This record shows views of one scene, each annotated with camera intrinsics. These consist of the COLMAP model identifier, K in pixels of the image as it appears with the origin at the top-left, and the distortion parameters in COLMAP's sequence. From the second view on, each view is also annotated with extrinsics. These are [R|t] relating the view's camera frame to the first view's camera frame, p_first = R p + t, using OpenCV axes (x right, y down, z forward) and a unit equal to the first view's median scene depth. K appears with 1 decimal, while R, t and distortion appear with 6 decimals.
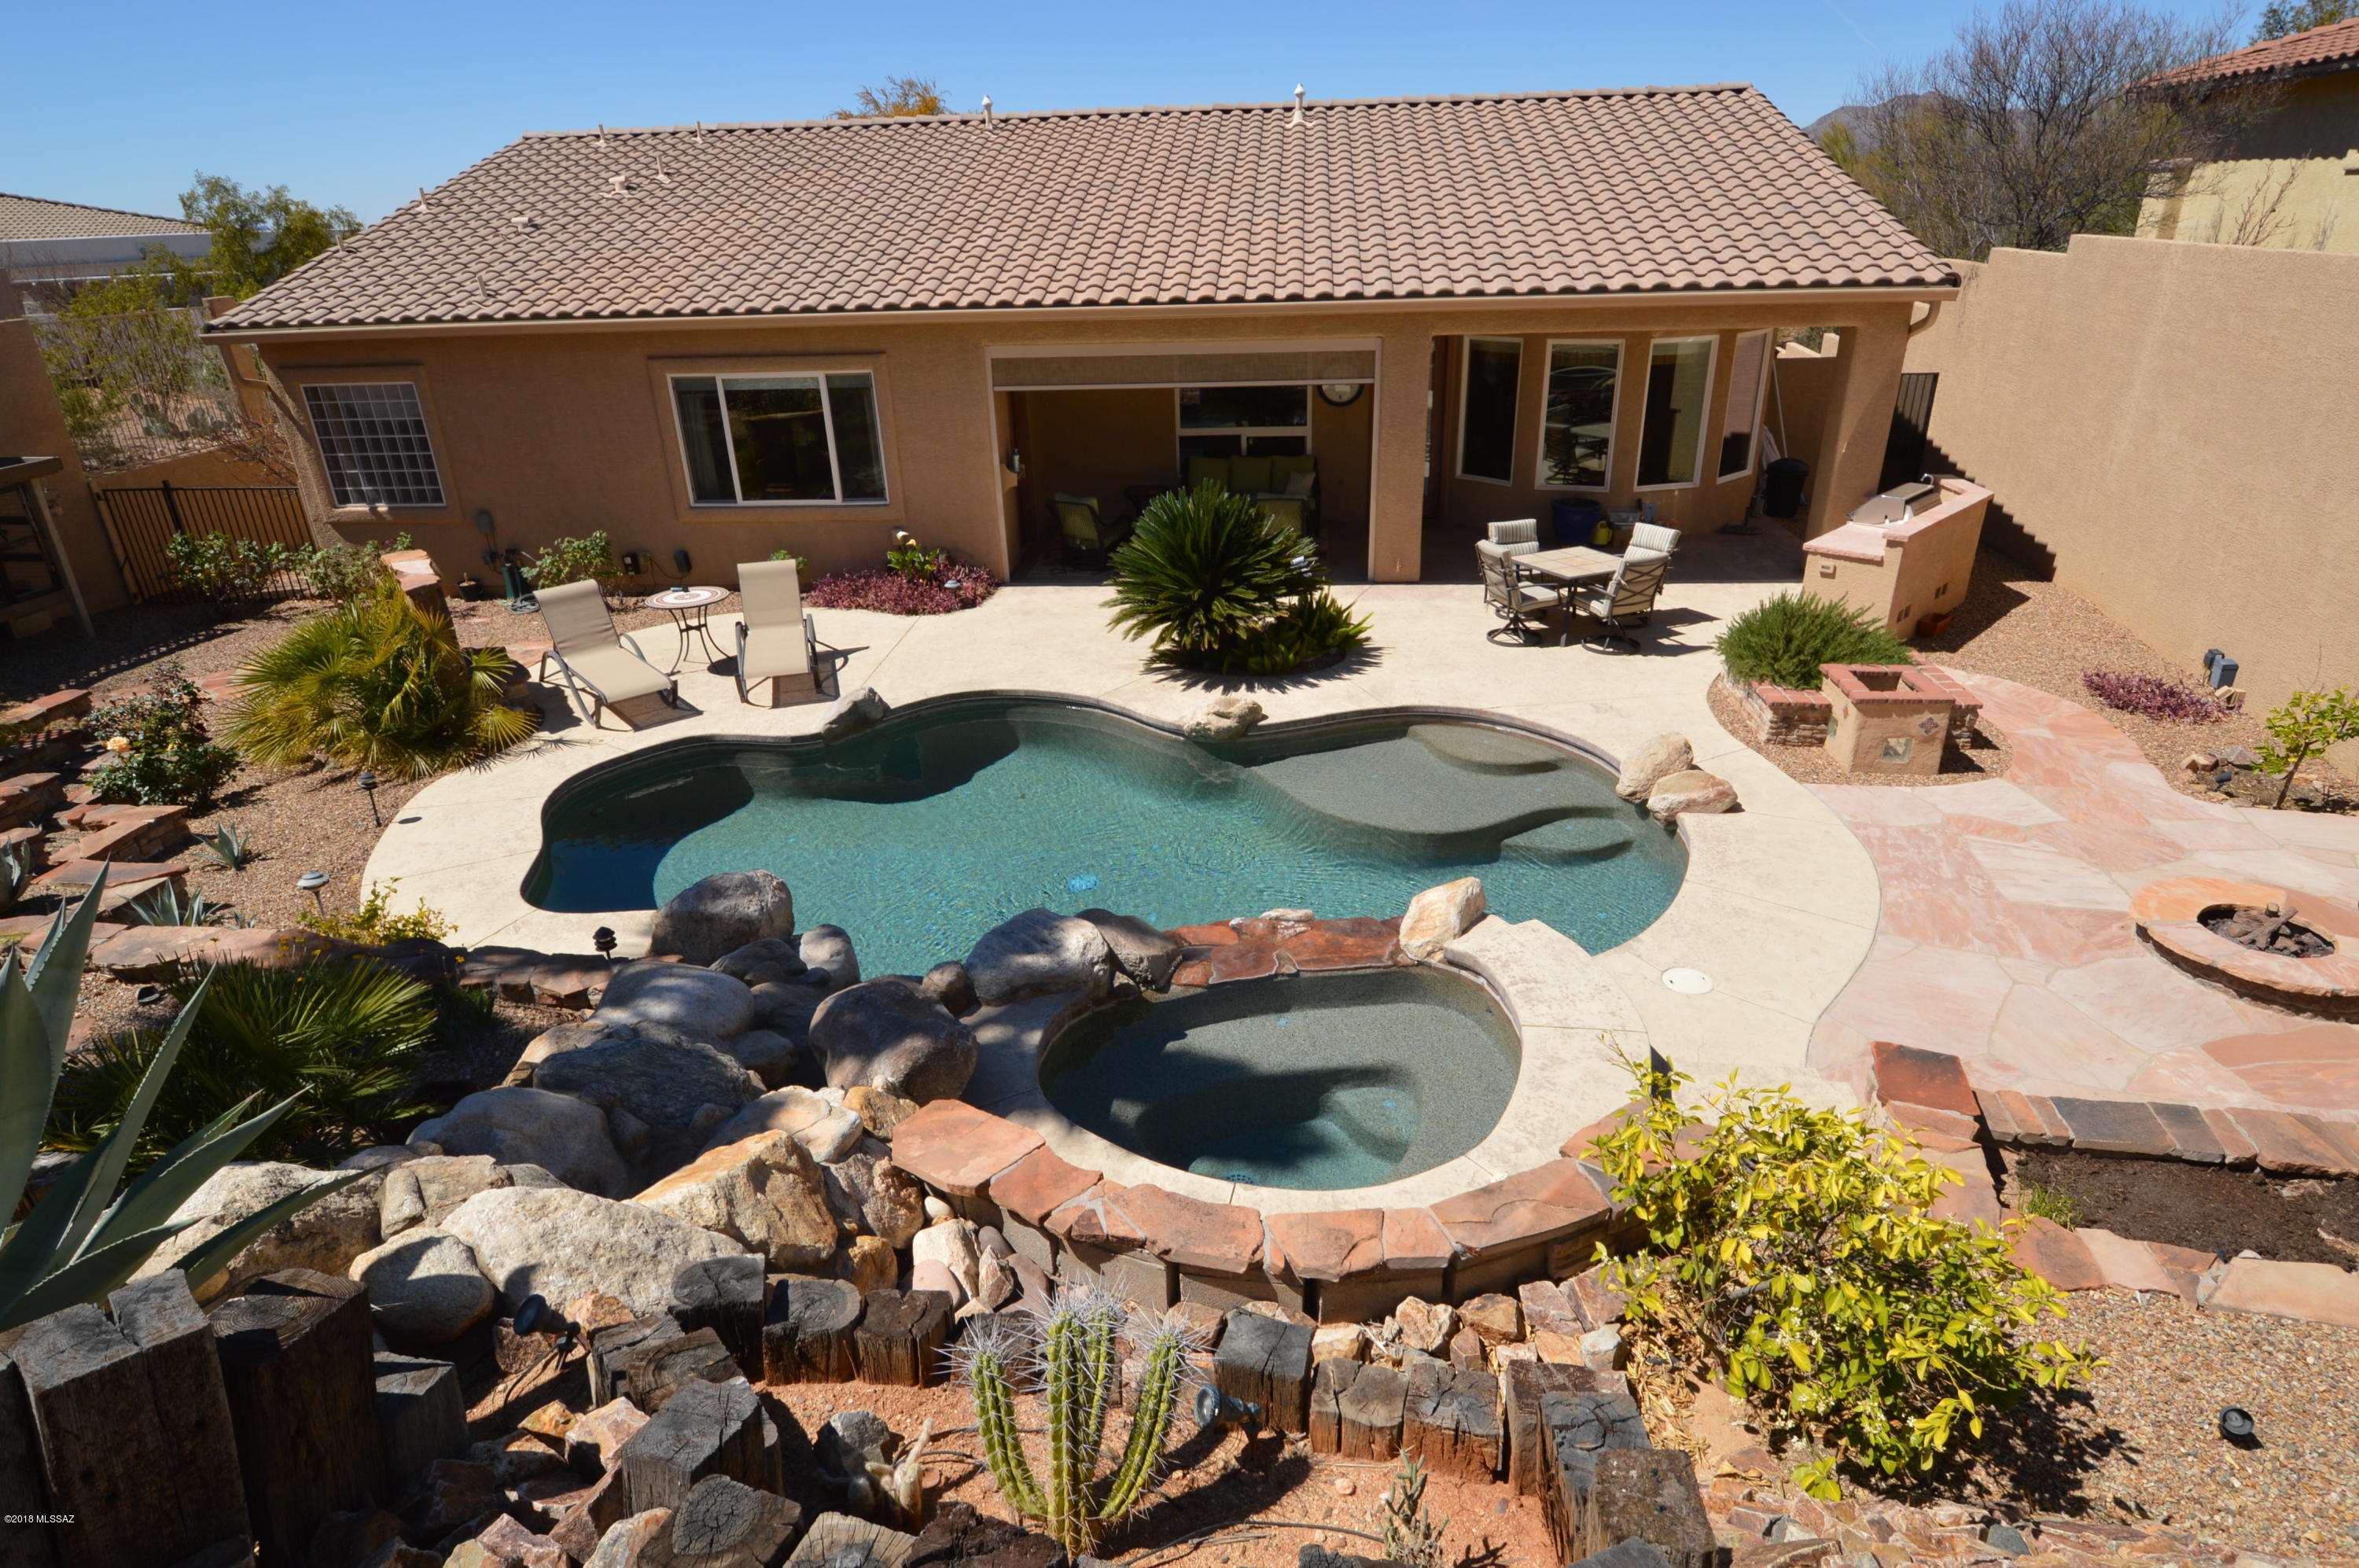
lens RADIAL K [[1262.2, 0, 1184.5], [0, 1262.2, 781.8], [0, 0, 1]] dist [0.007547, -0.012995]
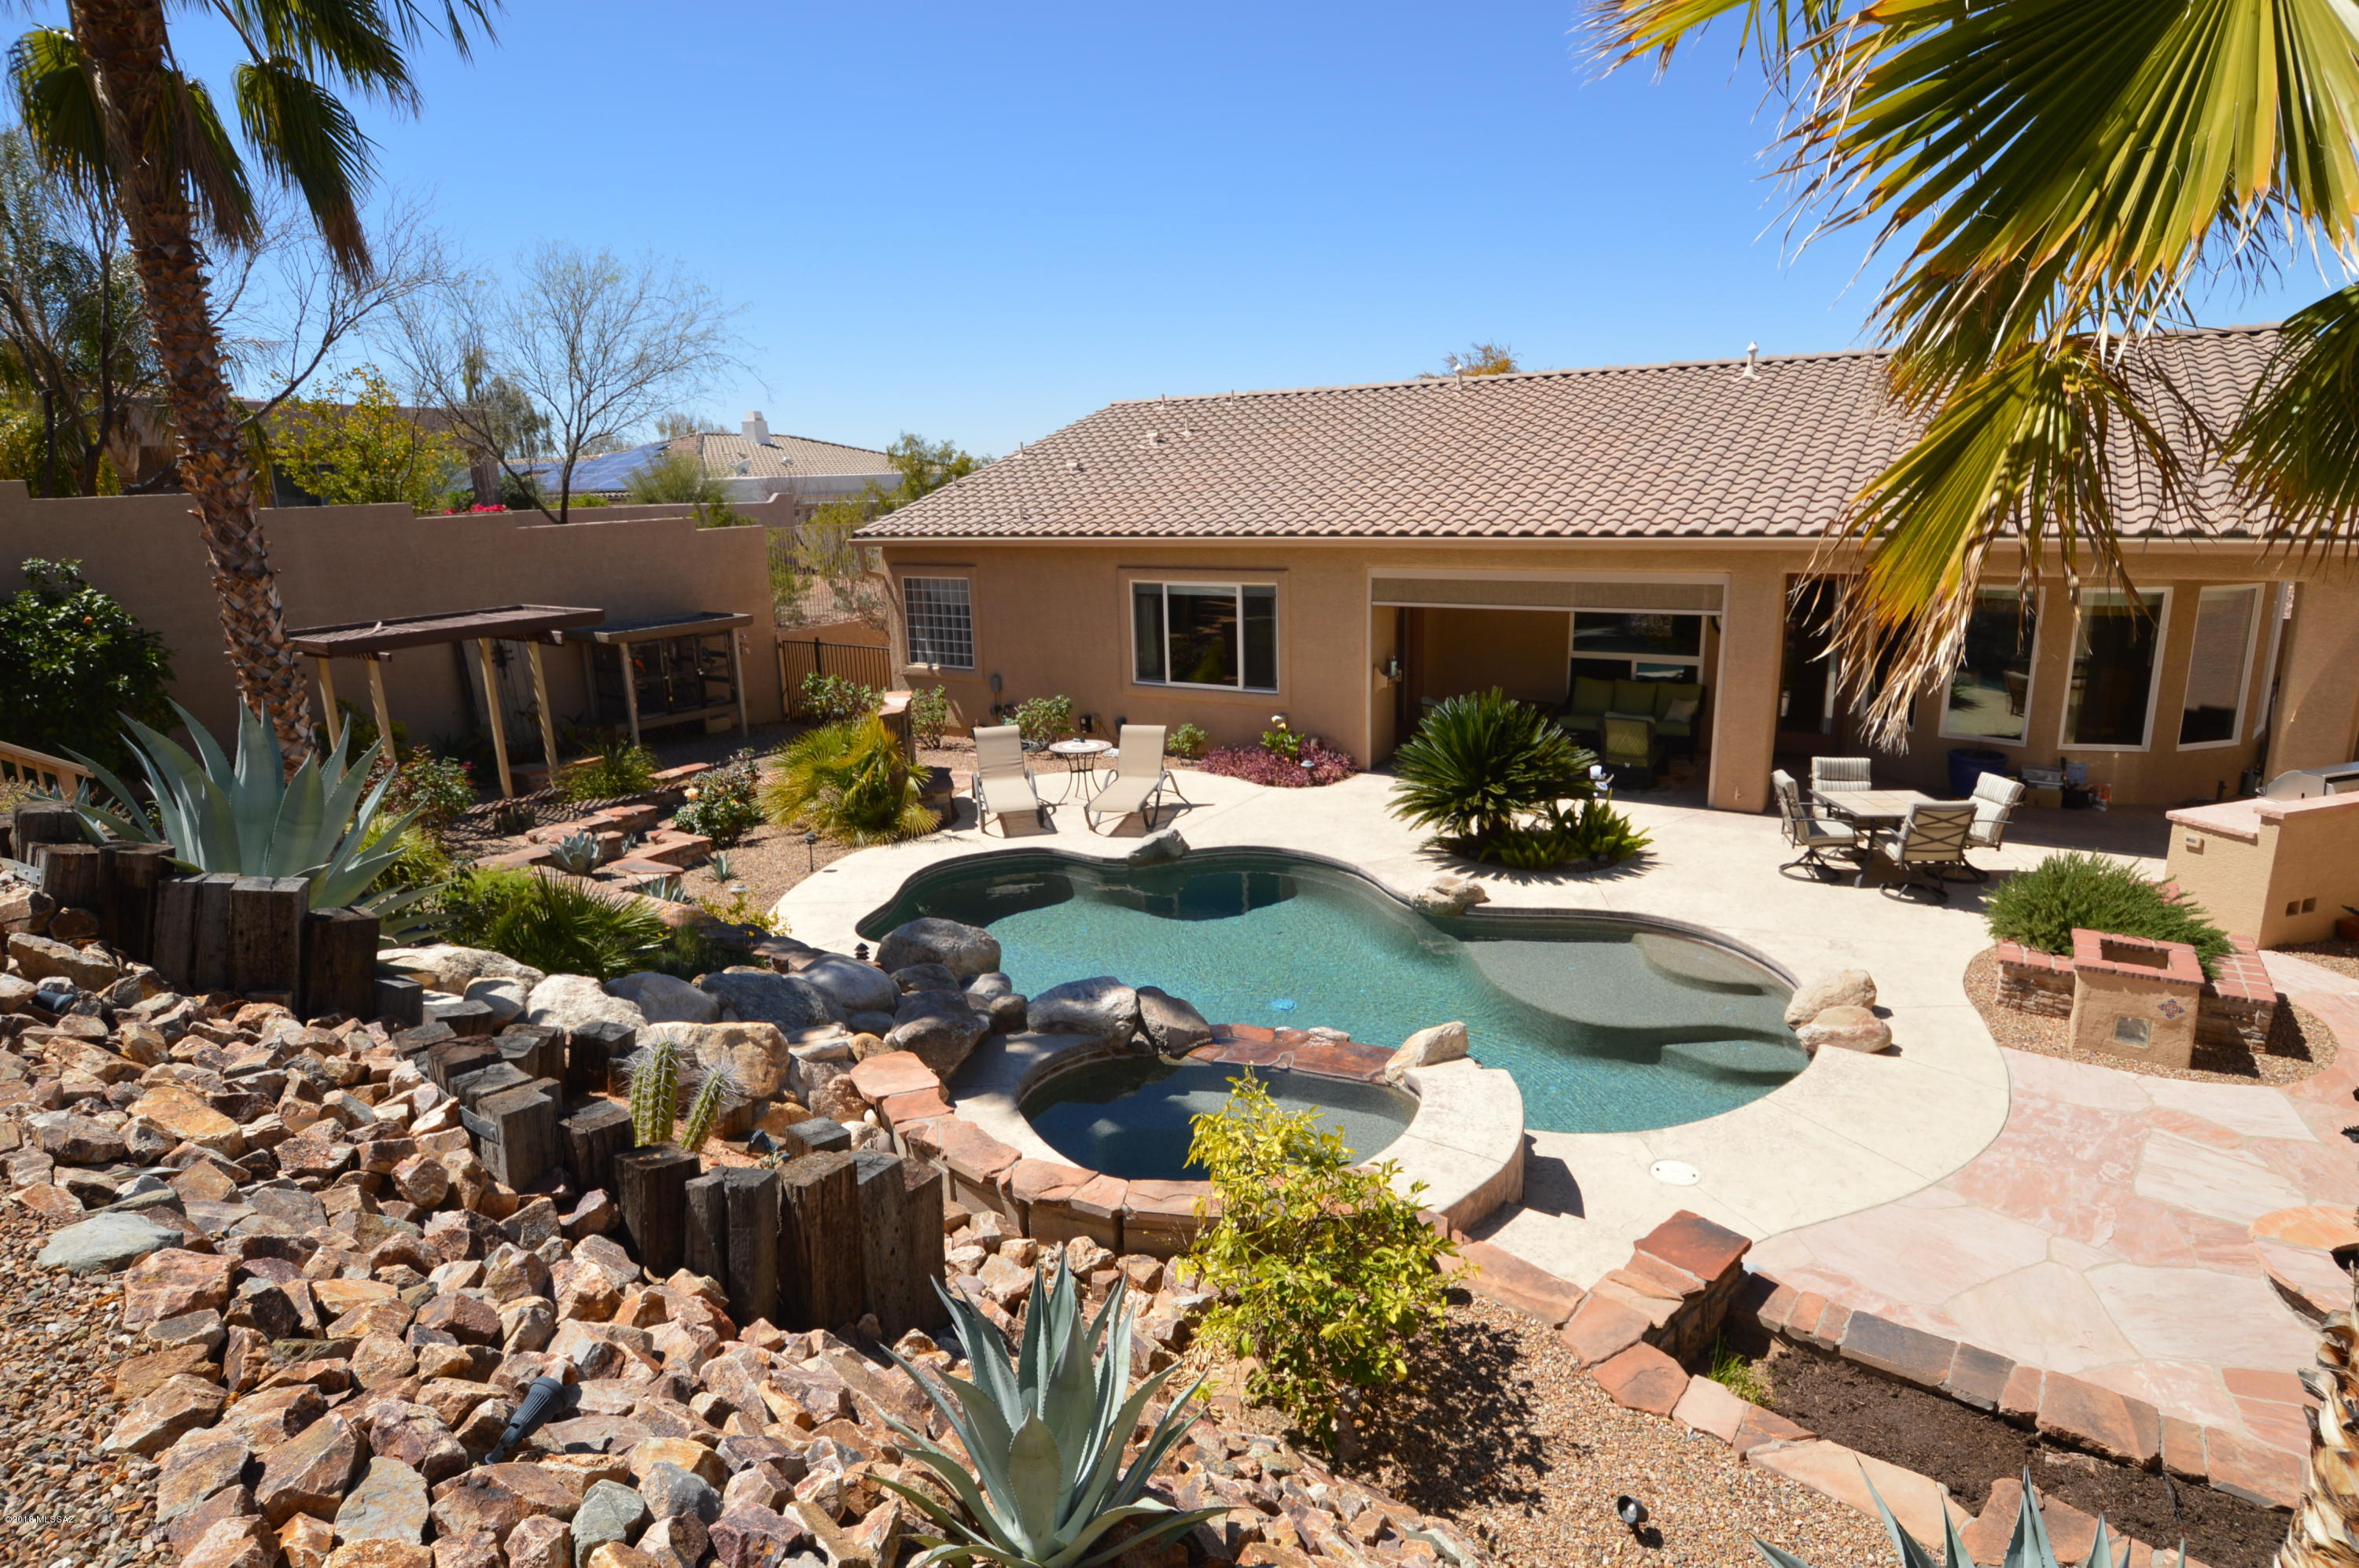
lens RADIAL K [[1262.2, 0, 1184.5], [0, 1262.2, 781.8], [0, 0, 1]] dist [0.007547, -0.012995]
pose [[0.889950, 0.111268, -0.442277, 0.277111], [-0.185185, 0.974399, -0.127490, 0.032453], [0.416768, 0.195363, 0.887771, -0.077258]]
